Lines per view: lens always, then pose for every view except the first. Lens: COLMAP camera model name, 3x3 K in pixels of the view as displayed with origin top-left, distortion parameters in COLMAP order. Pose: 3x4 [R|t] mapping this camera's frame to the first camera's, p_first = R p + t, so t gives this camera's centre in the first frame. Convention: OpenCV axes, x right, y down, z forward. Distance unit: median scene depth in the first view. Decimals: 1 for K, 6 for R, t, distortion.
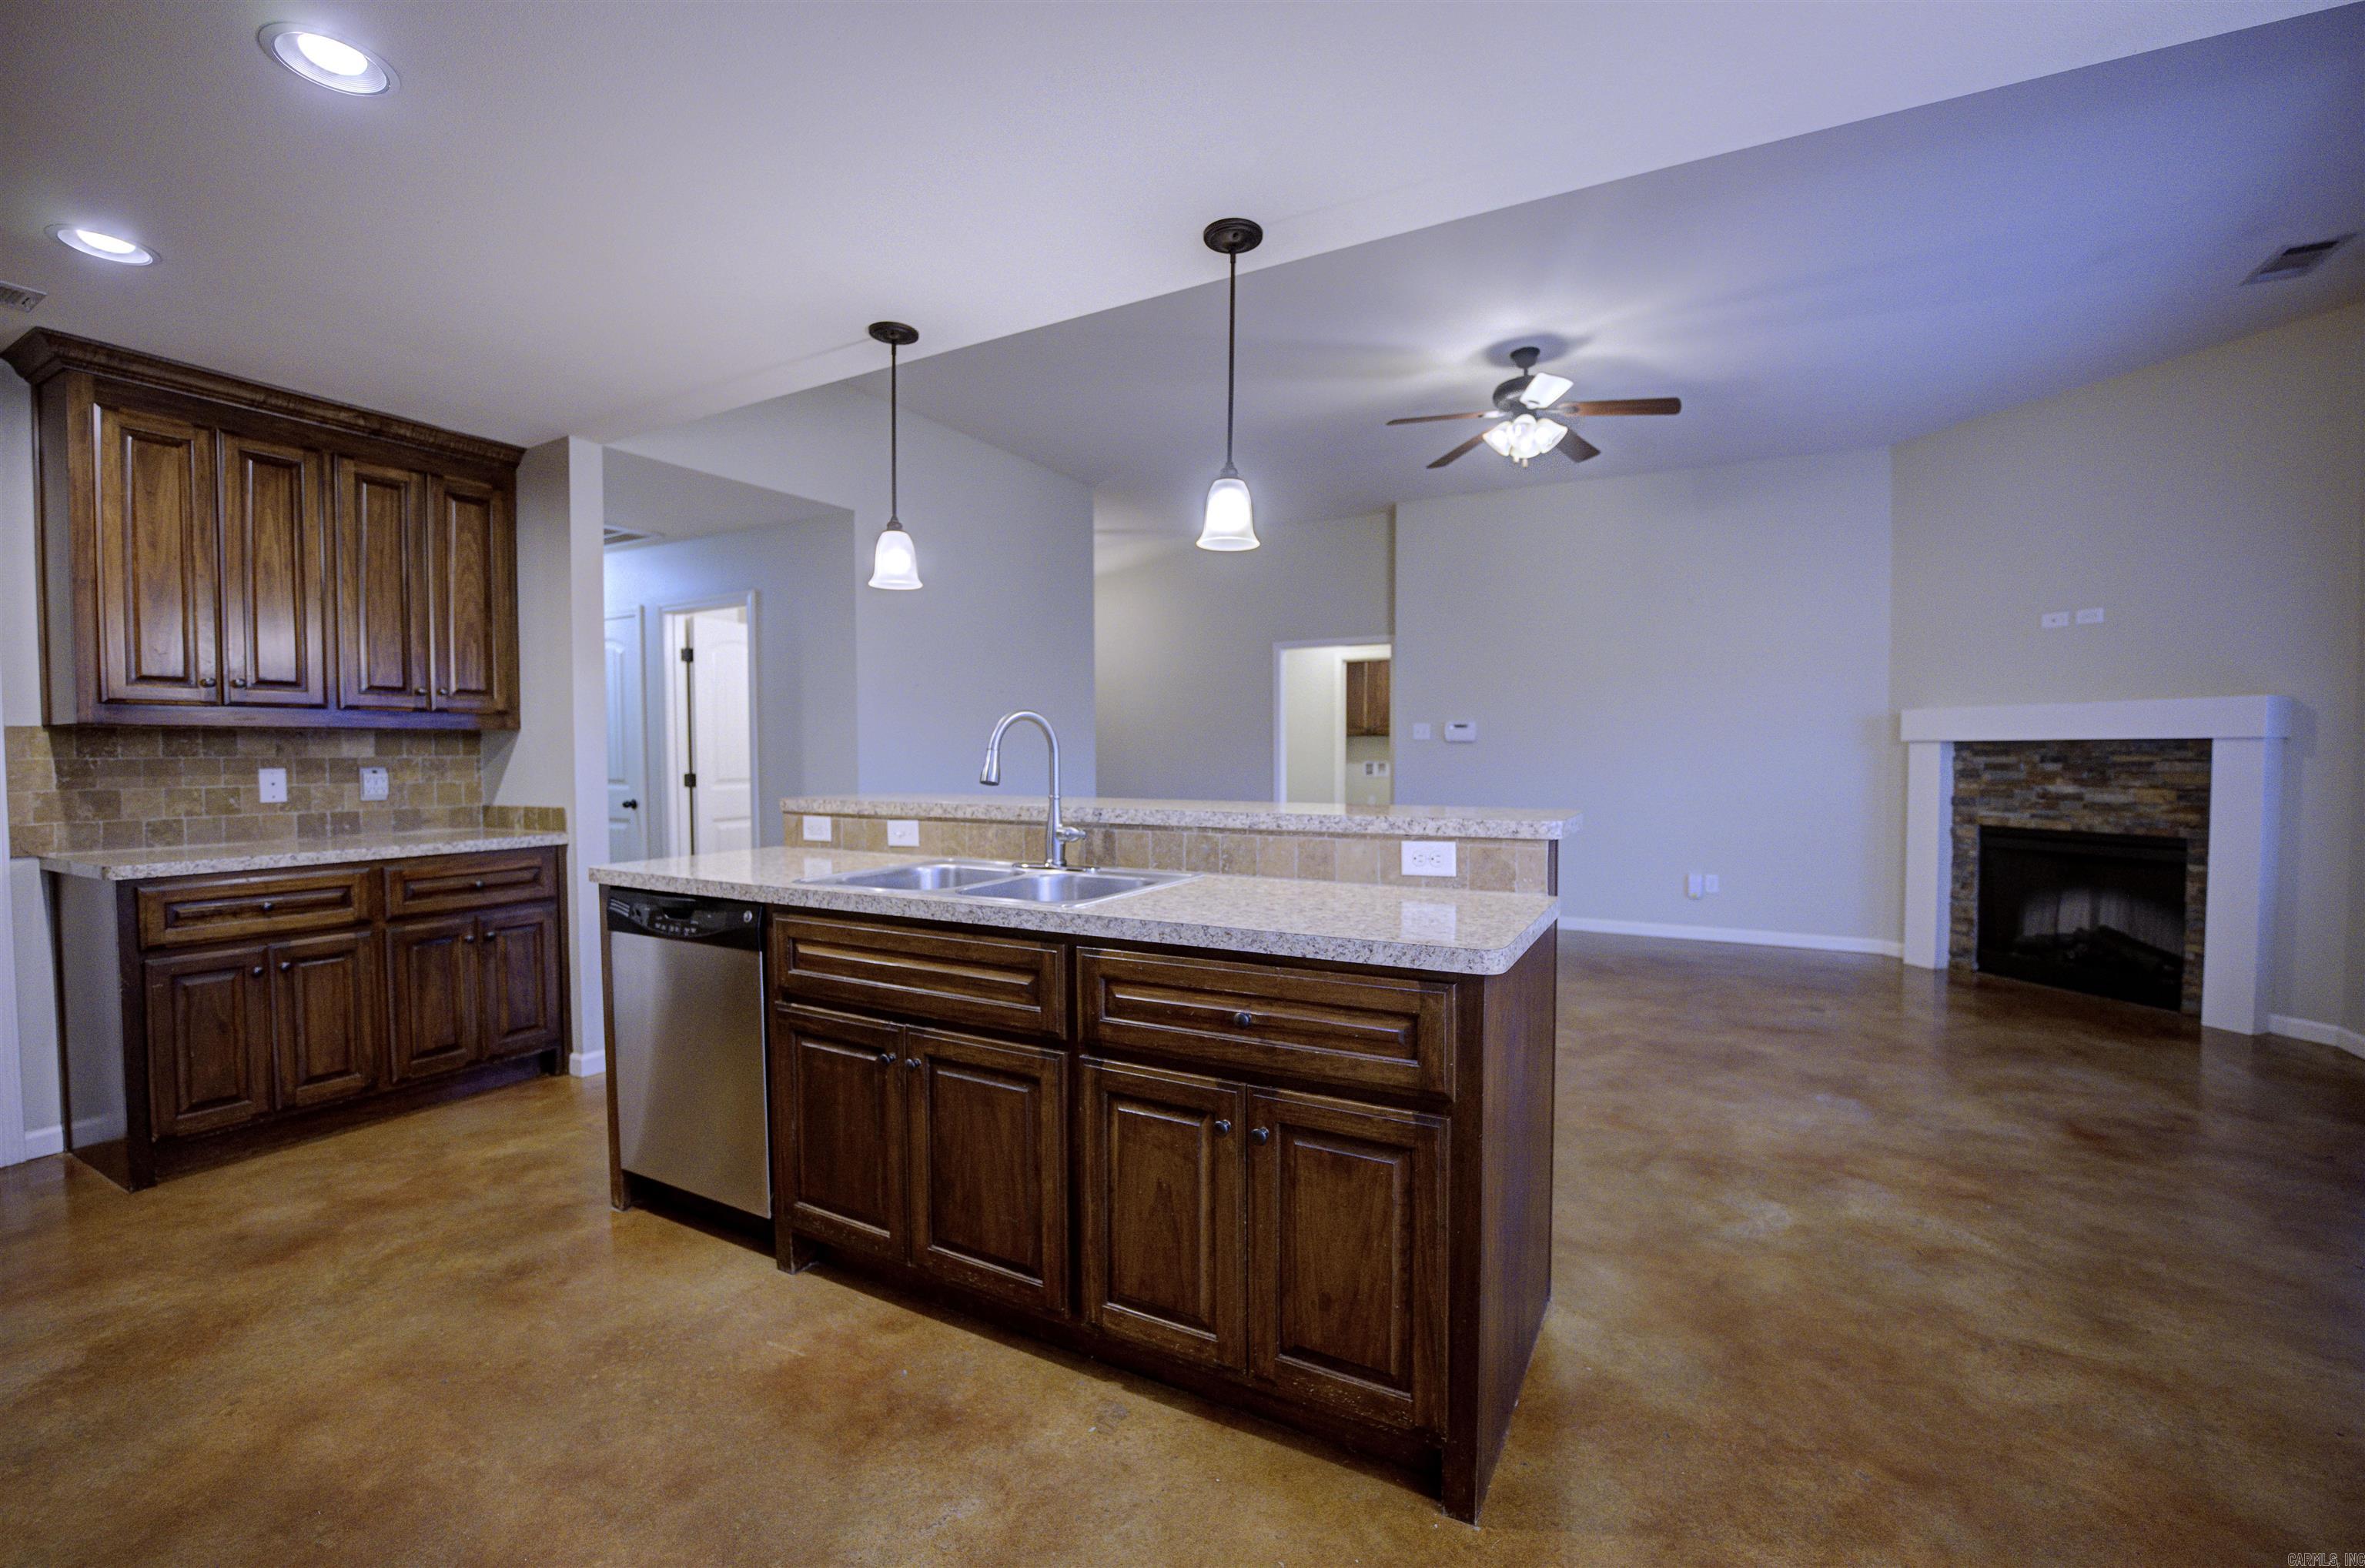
lens RADIAL K [[979.9, 0, 1189.0], [0, 979.9, 787.6], [0, 0, 1]] dist [-0.023404, 0.000657]
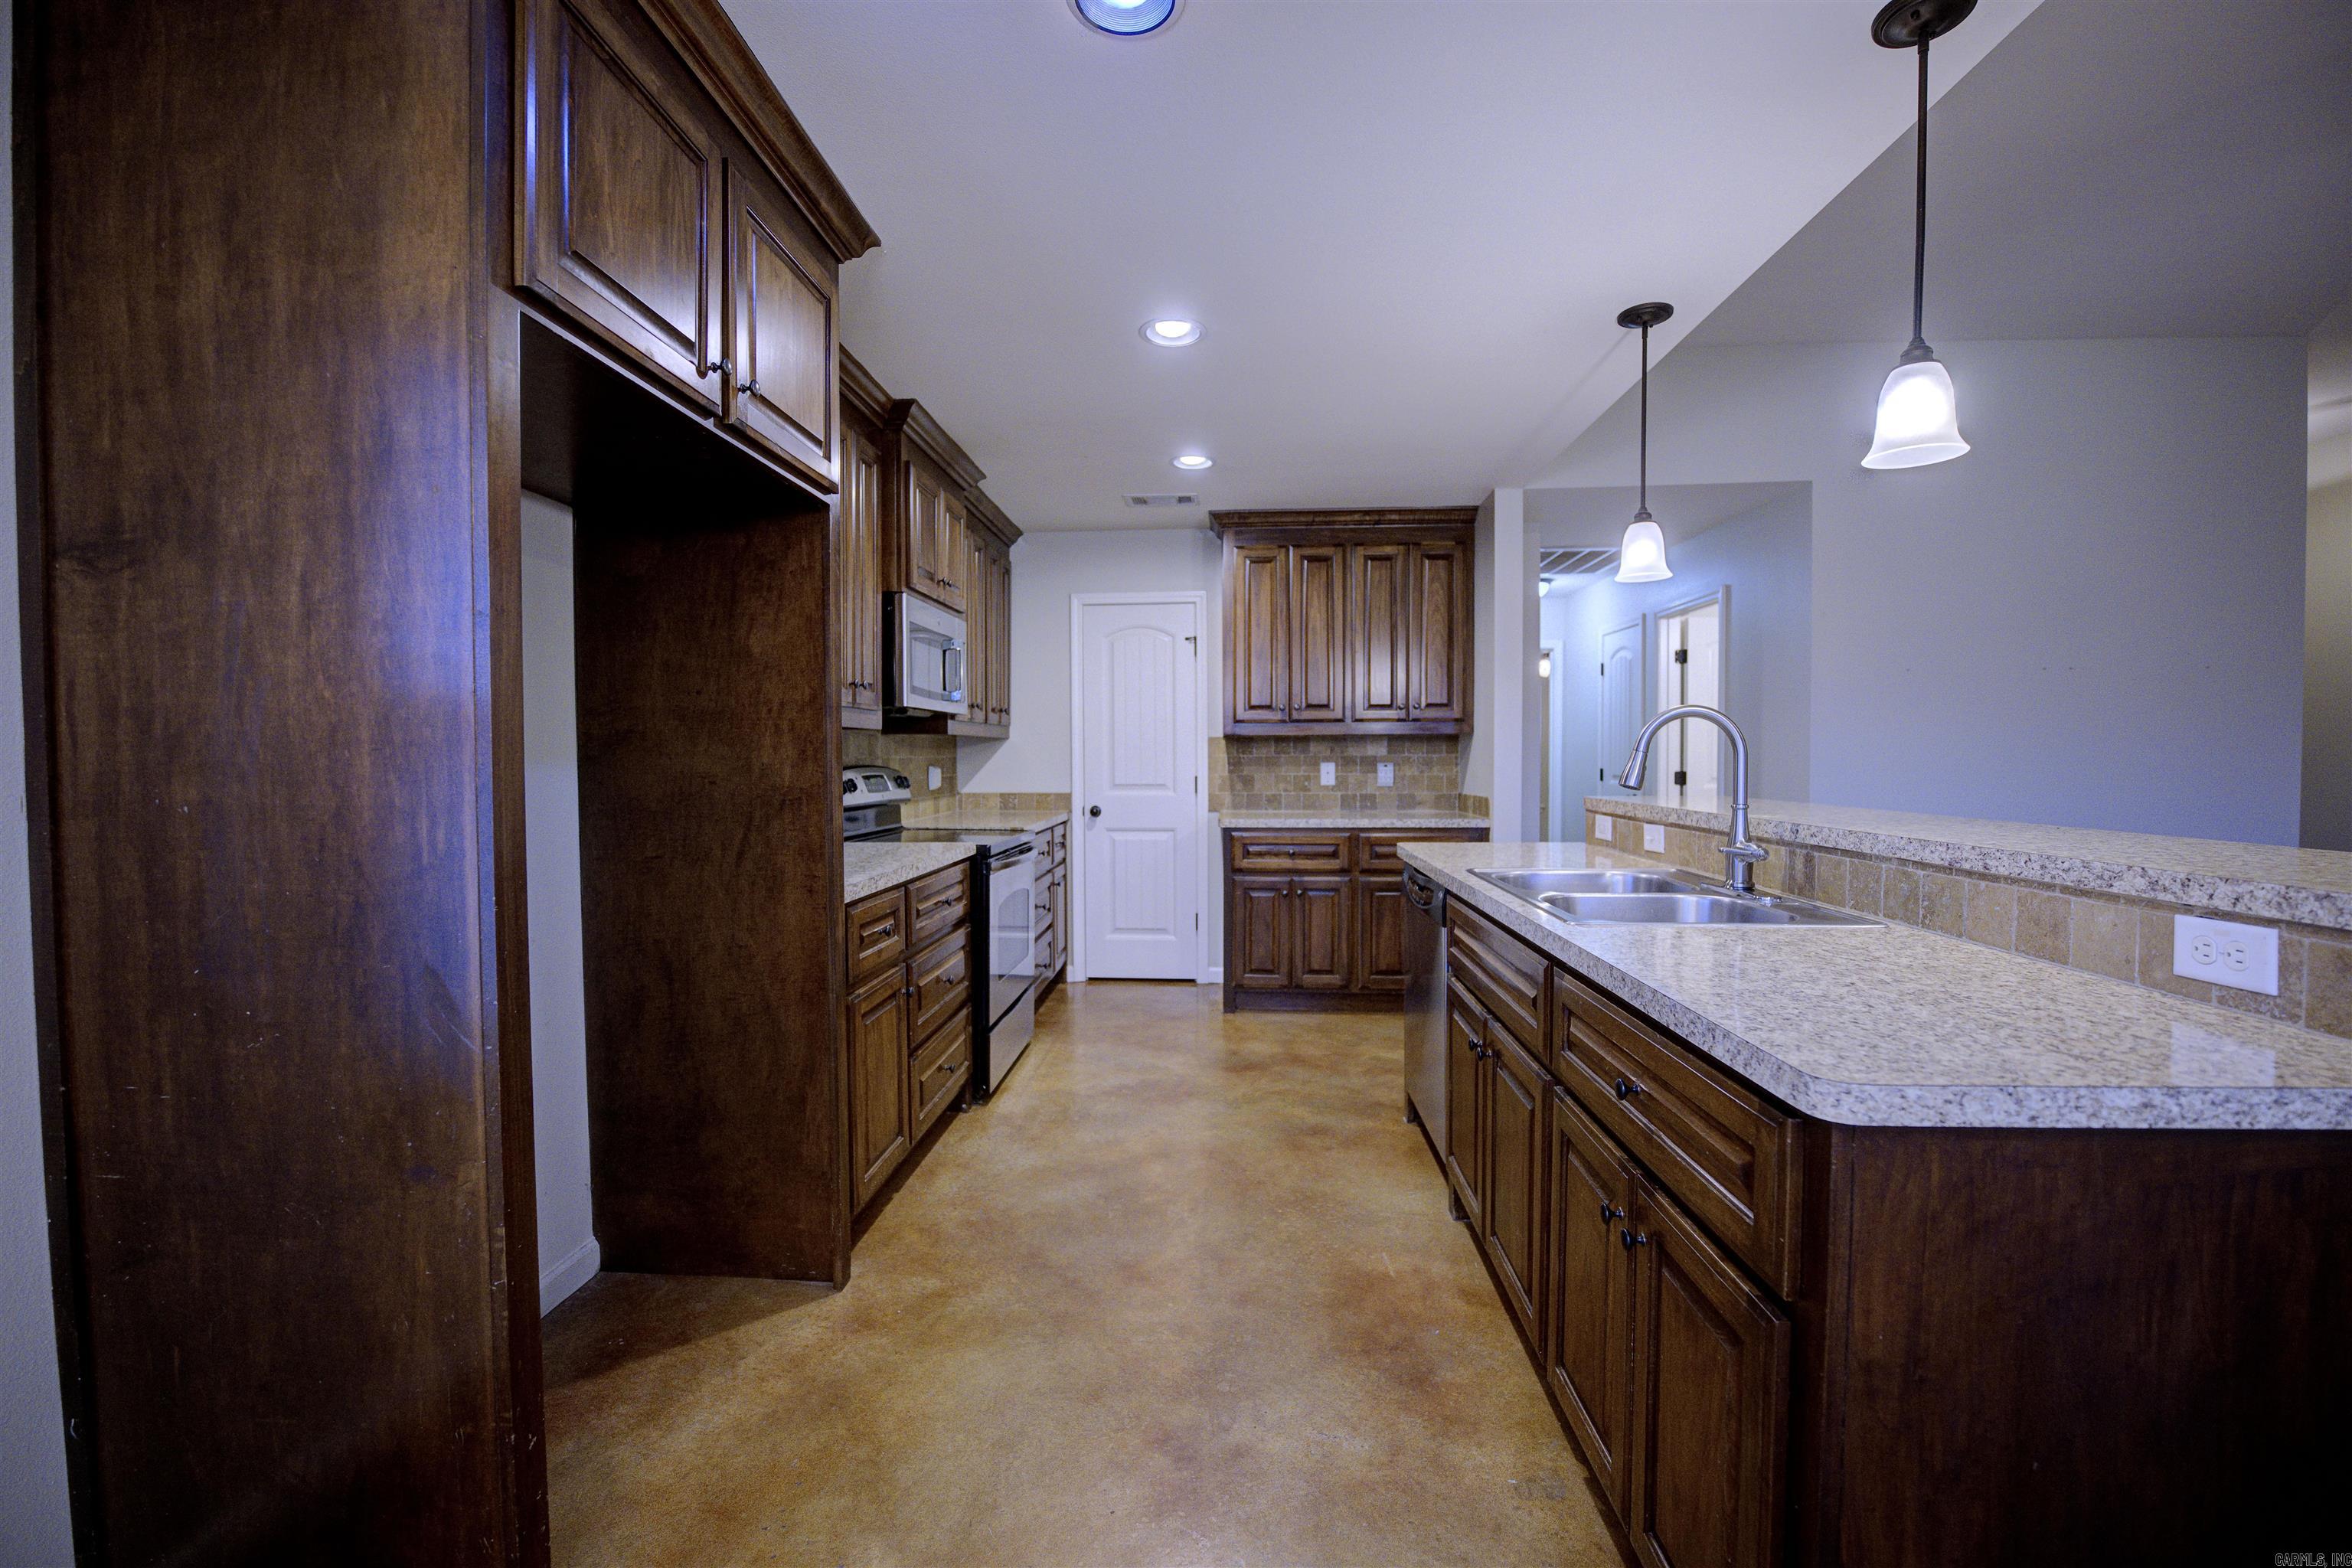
lens RADIAL K [[949.1, 0, 1167.8], [0, 949.1, 781.6], [0, 0, 1]] dist [-0.023526, 0.000352]
pose [[0.410209, 0.027772, -0.911569, 0.275025], [-0.029536, 0.999416, 0.017157, -0.007766], [0.911513, 0.019887, 0.410790, 0.154687]]
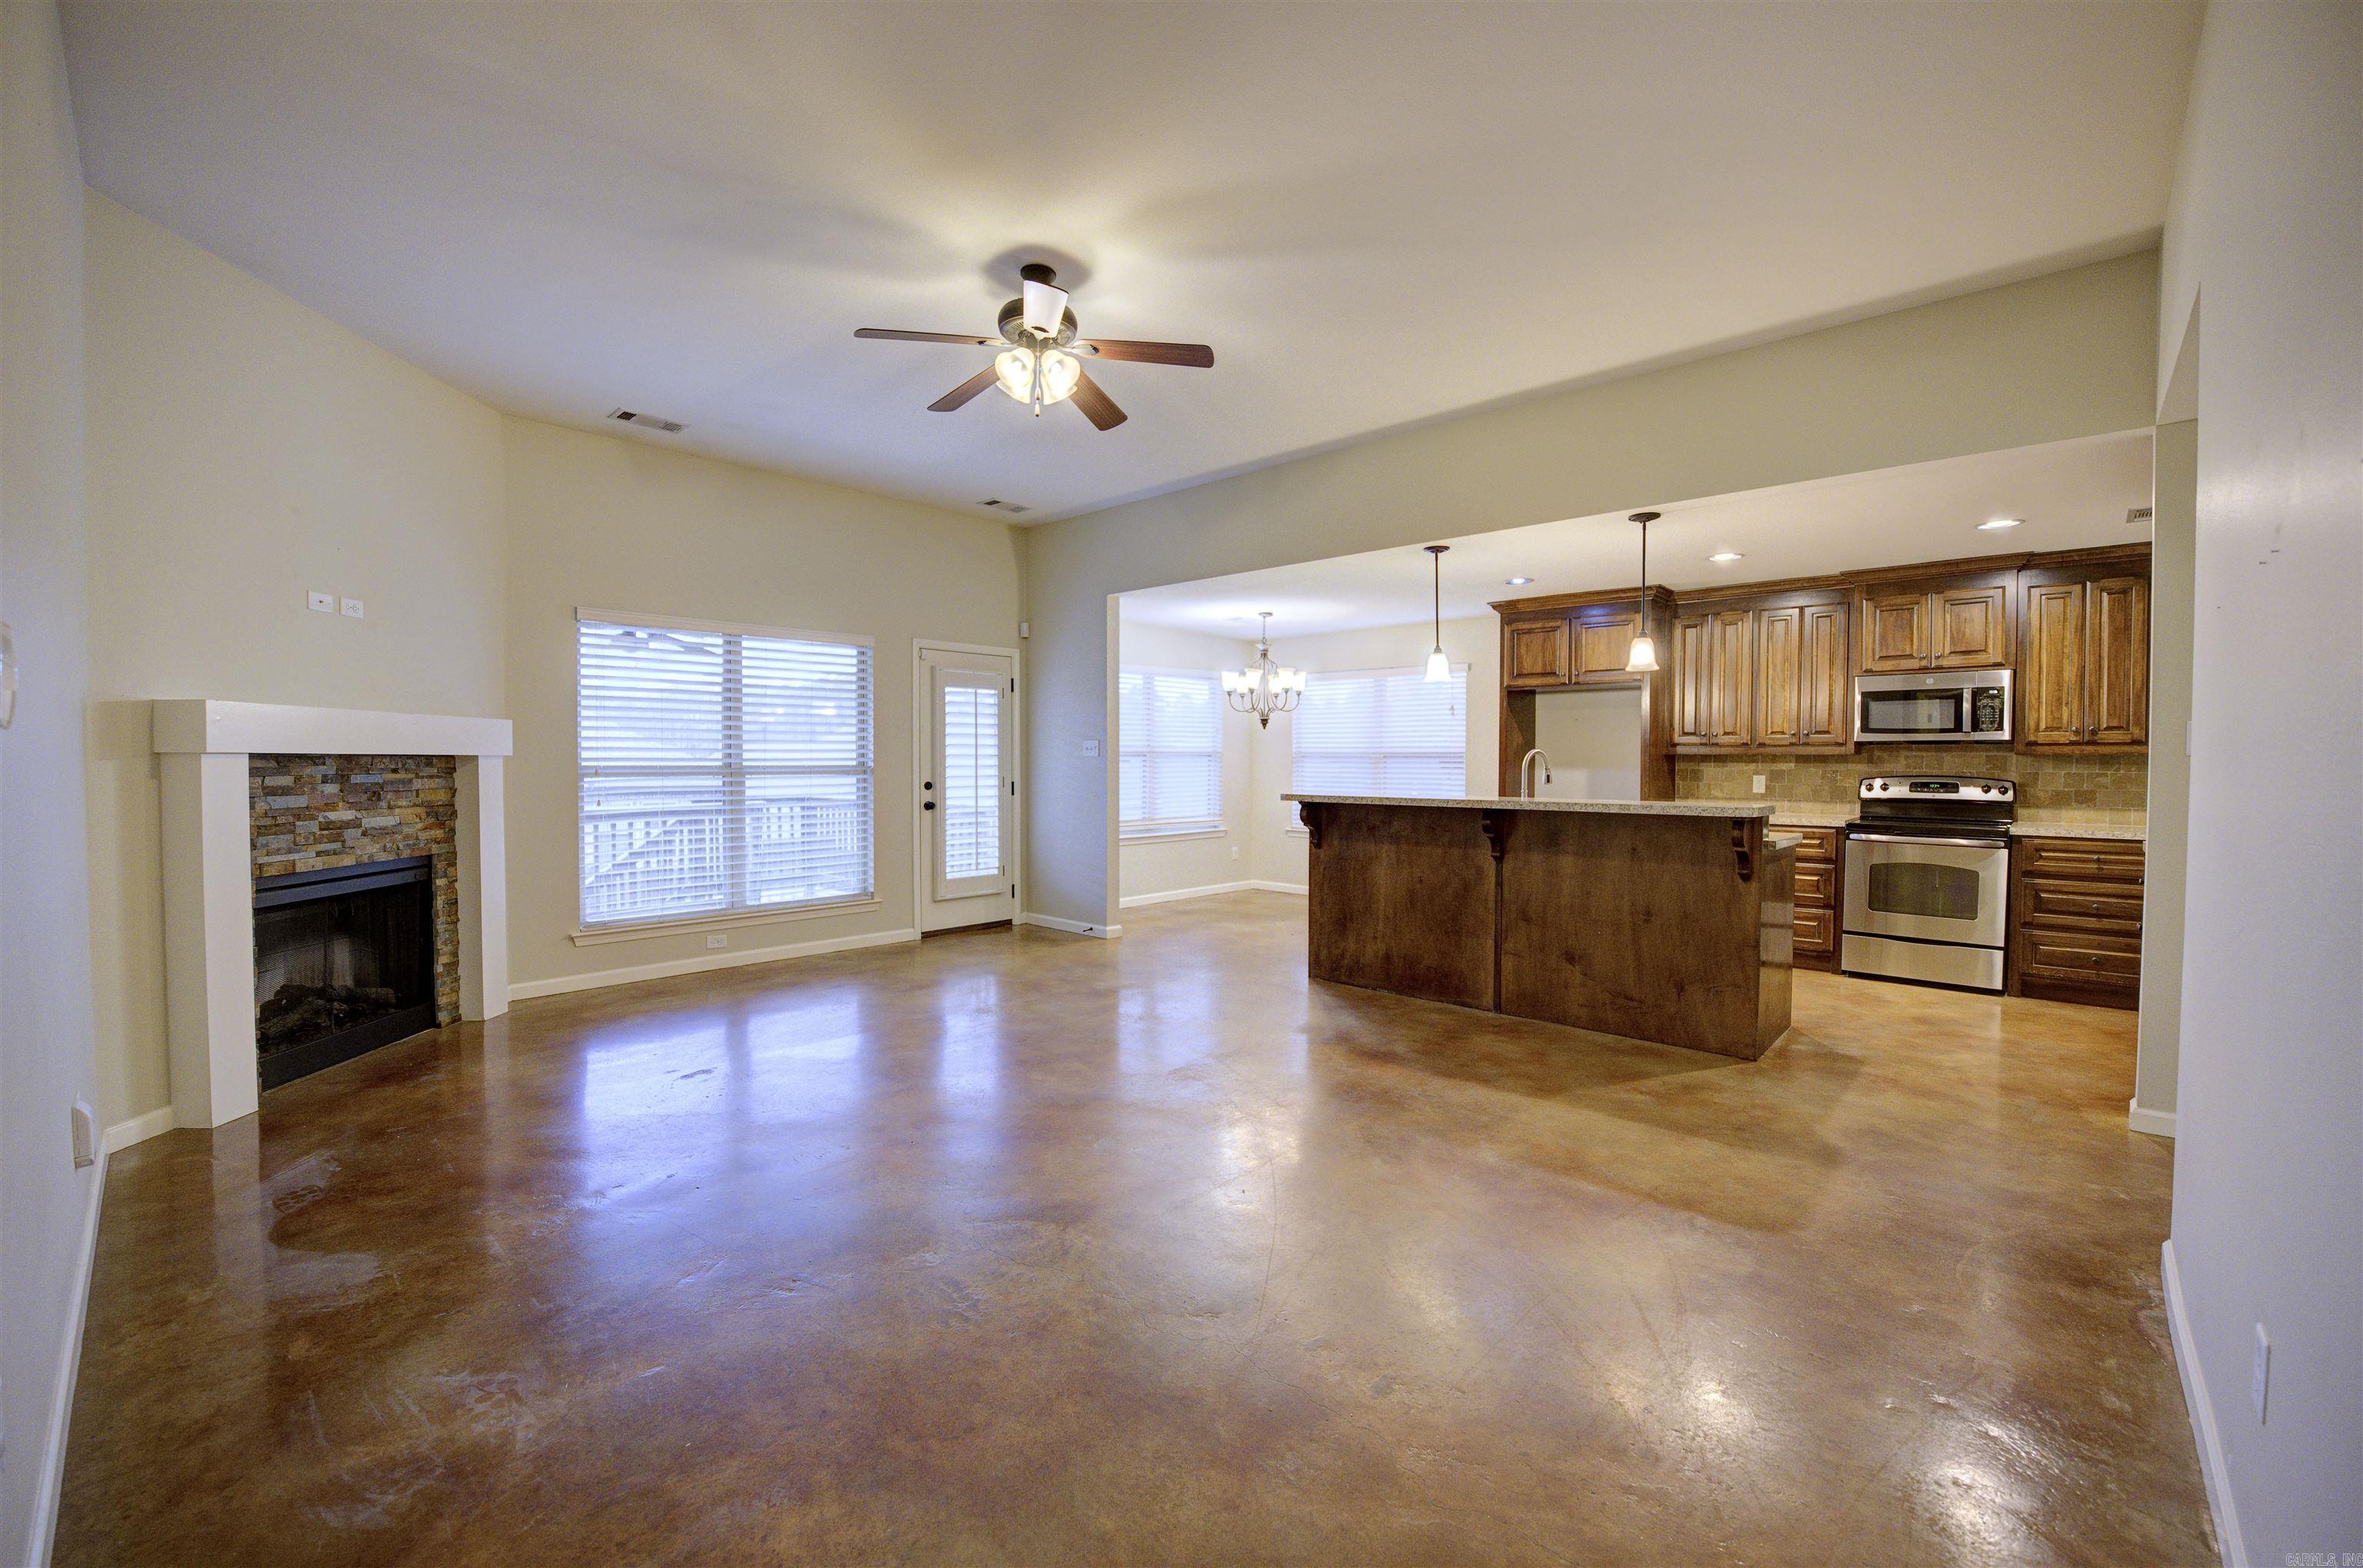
lens RADIAL K [[958.1, 0, 1172.8], [0, 958.1, 785.6], [0, 0, 1]] dist [-0.022861, -0.000134]
pose [[-0.967333, -0.006827, 0.253416, 0.045138], [0.008461, 0.998211, 0.059189, -0.087052], [-0.253367, 0.059399, -0.965545, 2.143779]]
